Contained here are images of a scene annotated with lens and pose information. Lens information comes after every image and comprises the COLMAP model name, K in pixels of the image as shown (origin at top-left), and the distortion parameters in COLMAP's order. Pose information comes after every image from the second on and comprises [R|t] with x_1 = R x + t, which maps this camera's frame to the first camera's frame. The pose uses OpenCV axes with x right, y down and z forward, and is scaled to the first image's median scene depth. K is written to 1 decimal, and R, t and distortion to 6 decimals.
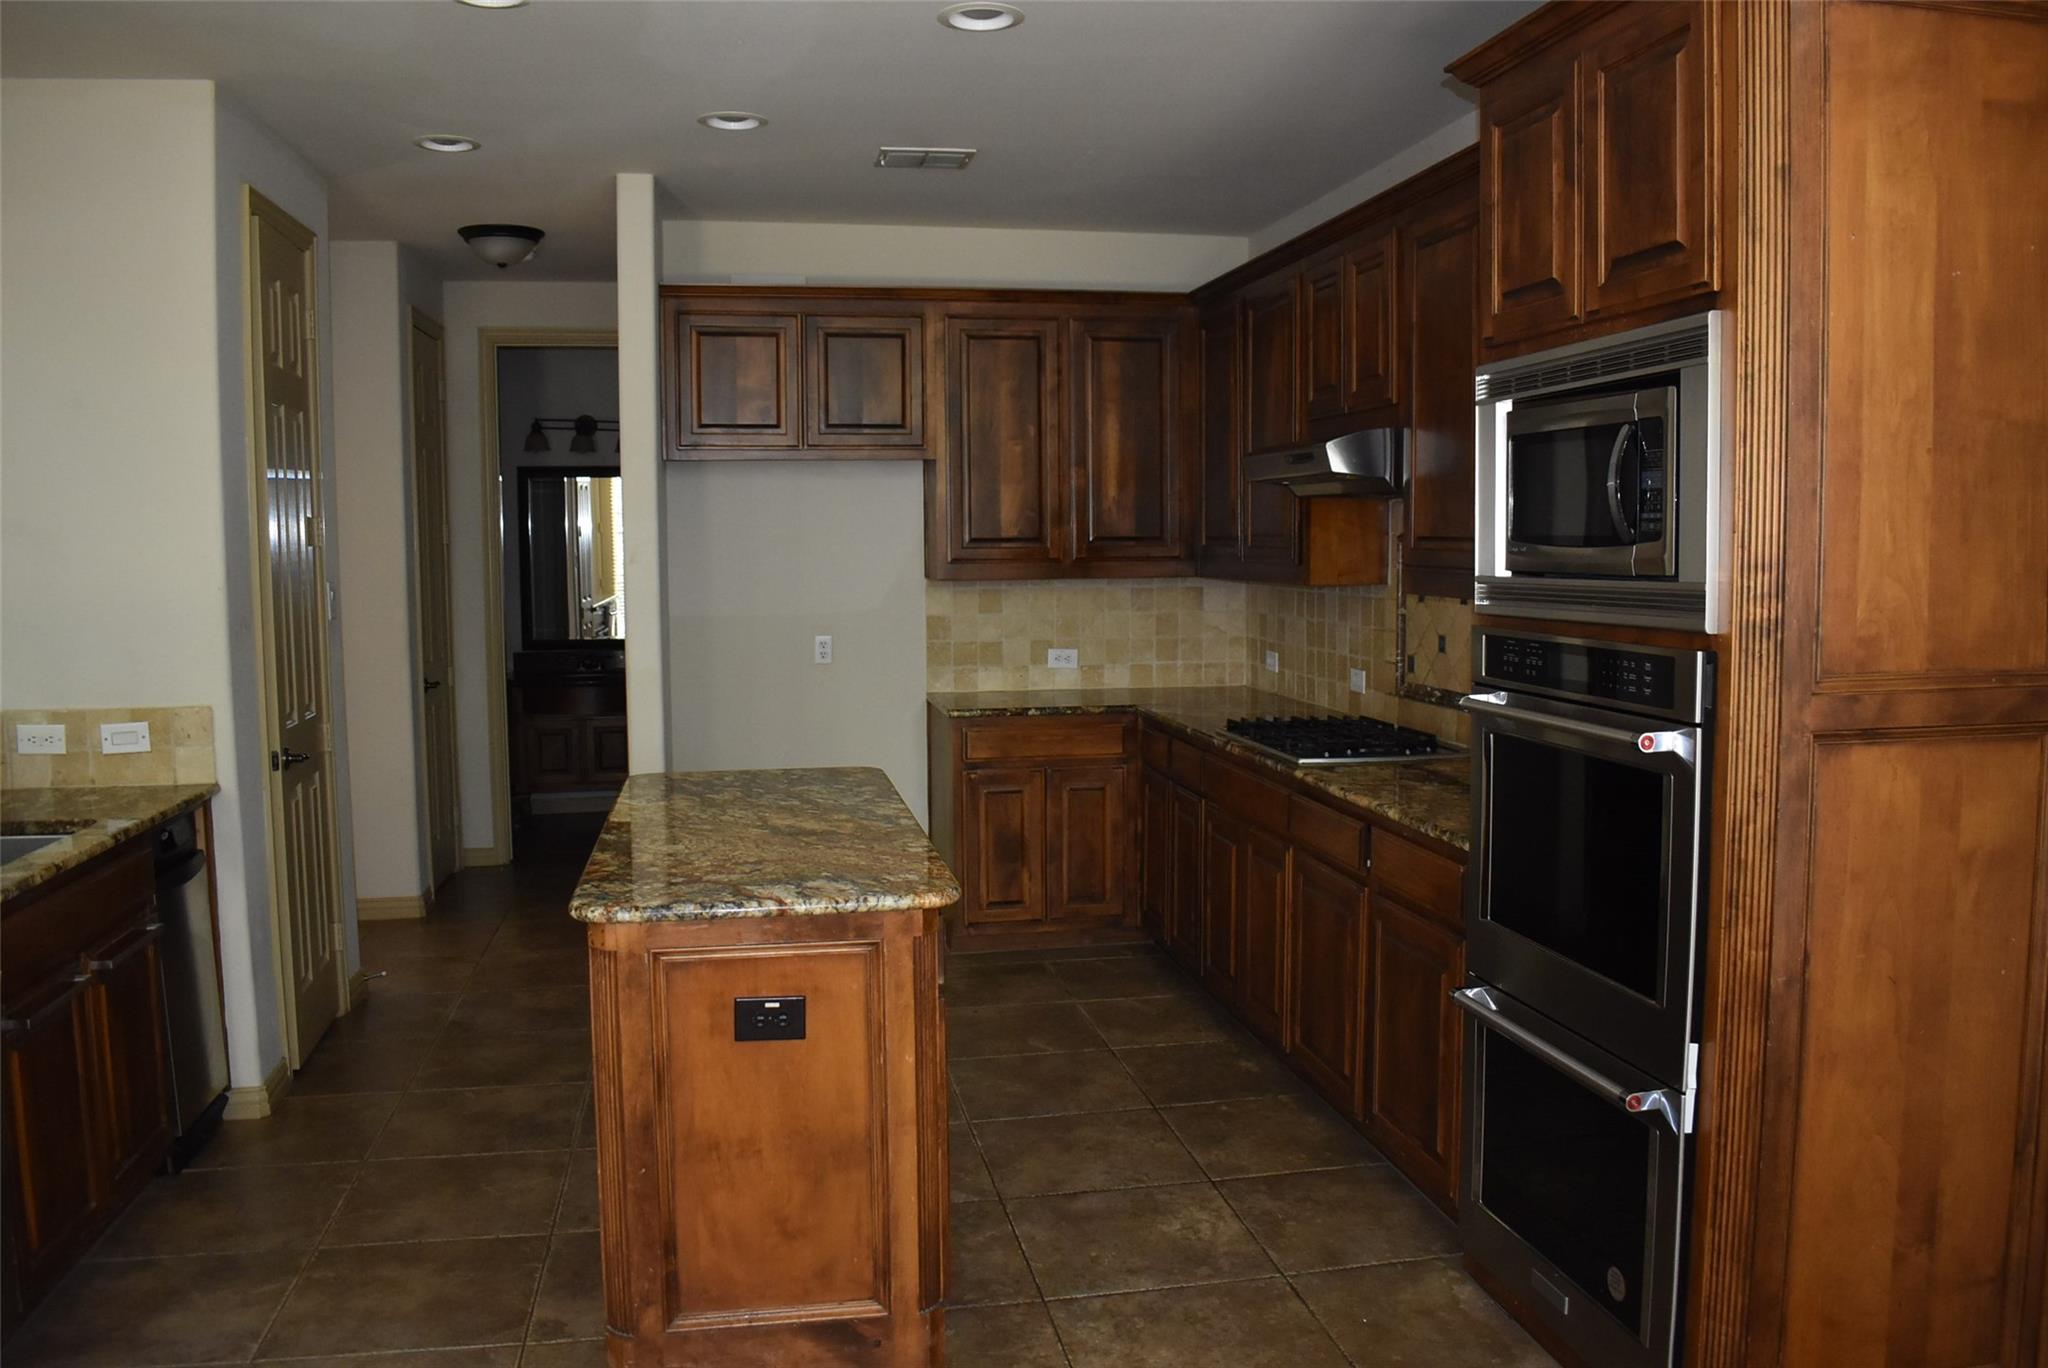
lens RADIAL K [[1602.4, 0, 1029.2], [0, 1602.4, 681.9], [0, 0, 1]] dist [-0.091339, 0.014669]
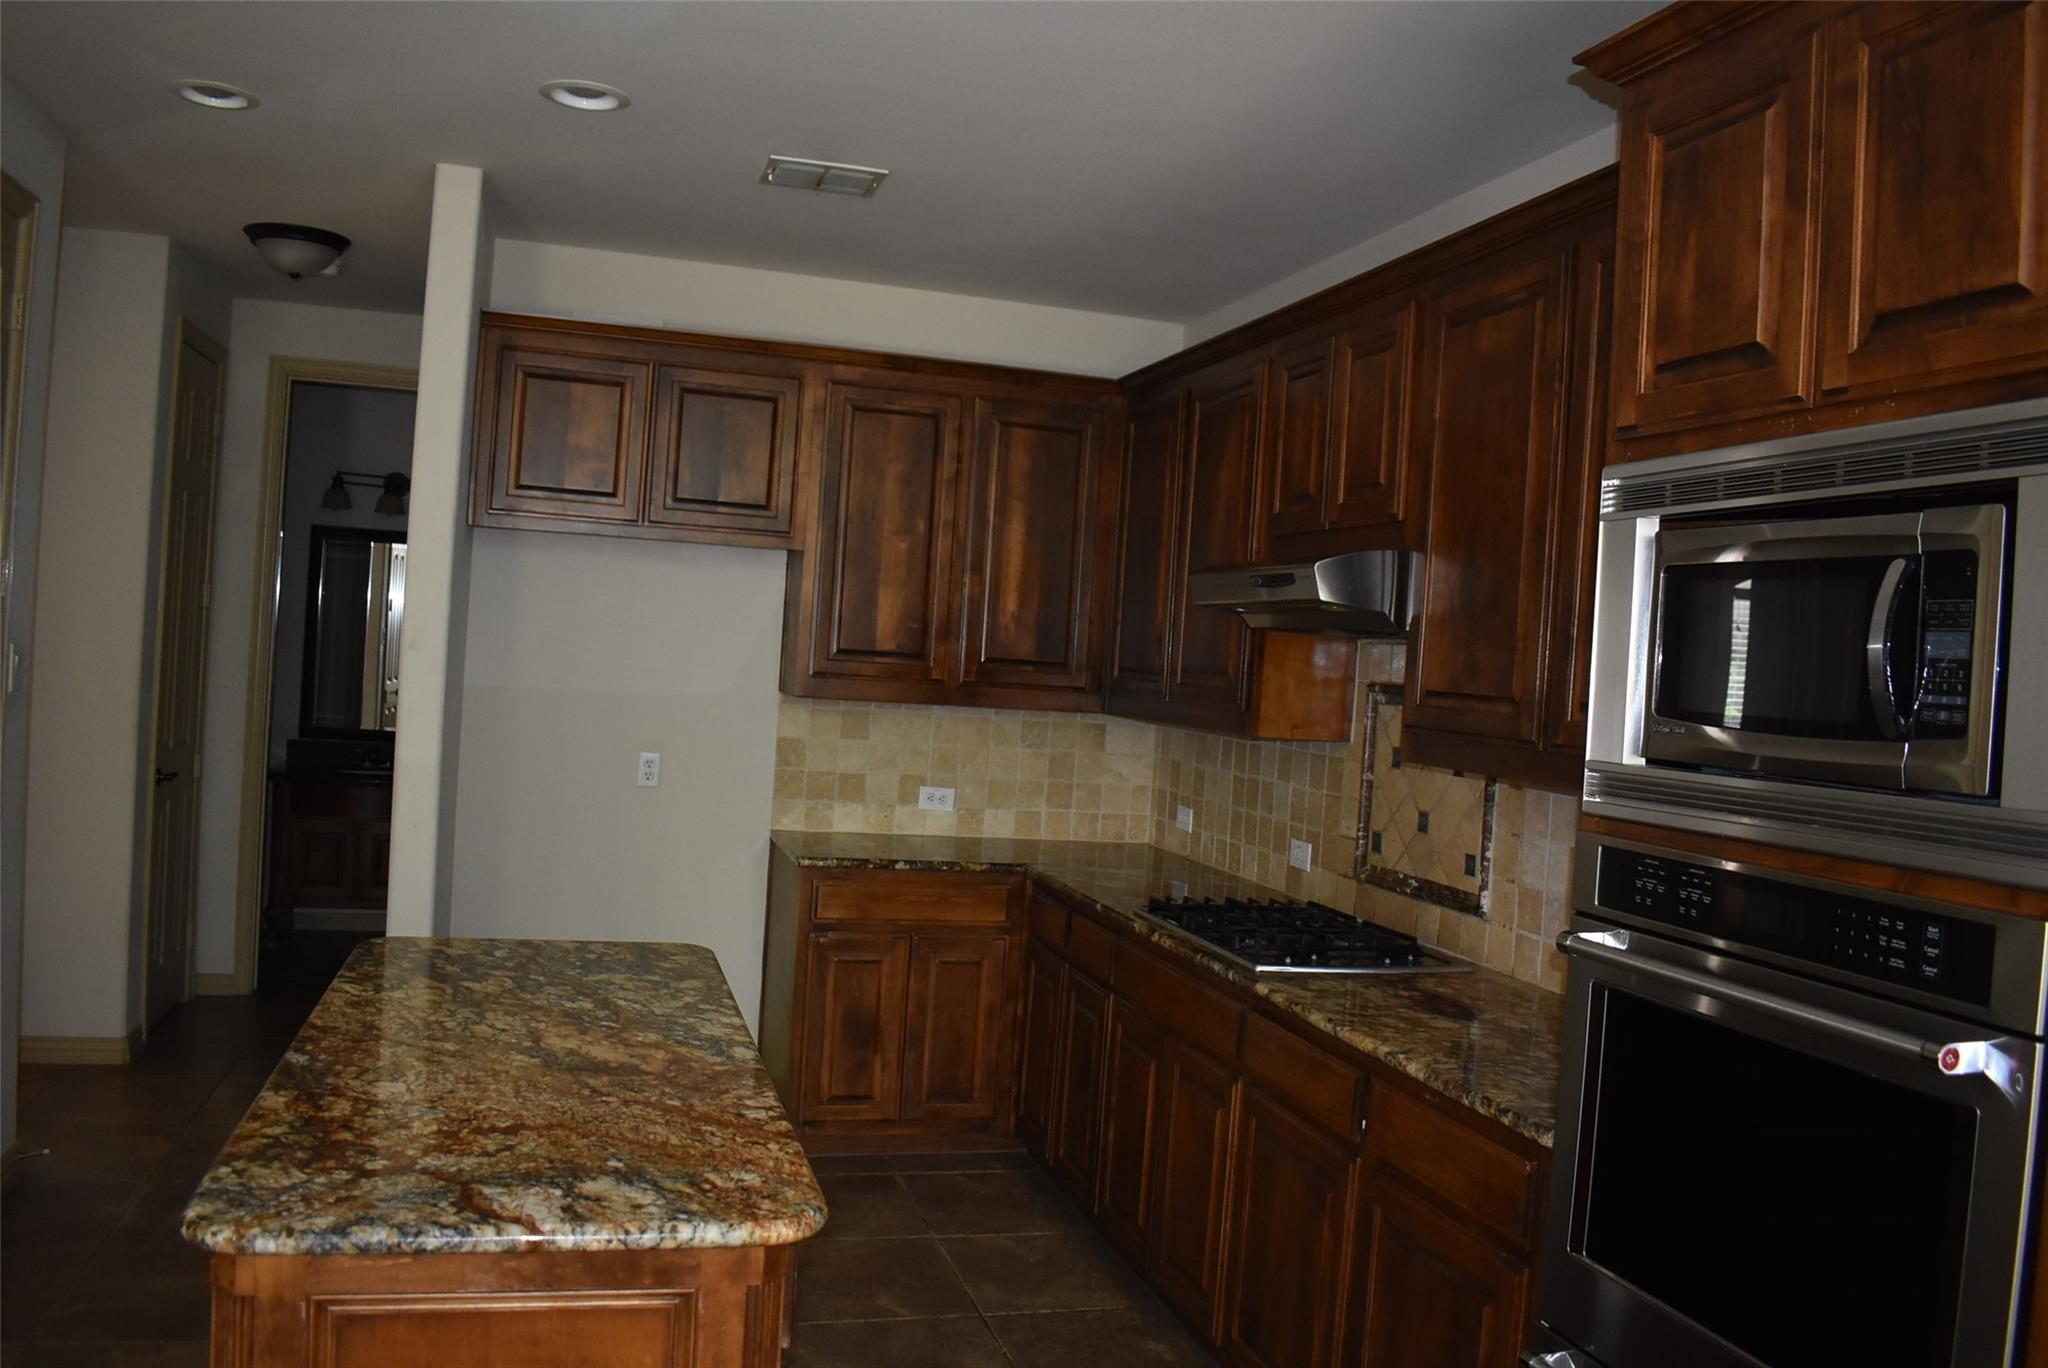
lens RADIAL K [[1602.4, 0, 1019.4], [0, 1602.4, 680.8], [0, 0, 1]] dist [-0.091339, 0.014669]
pose [[0.993188, 0.070784, 0.092557, -0.025270], [-0.063979, 0.995164, -0.074531, -0.023008], [-0.097385, 0.068102, 0.992914, 0.224559]]
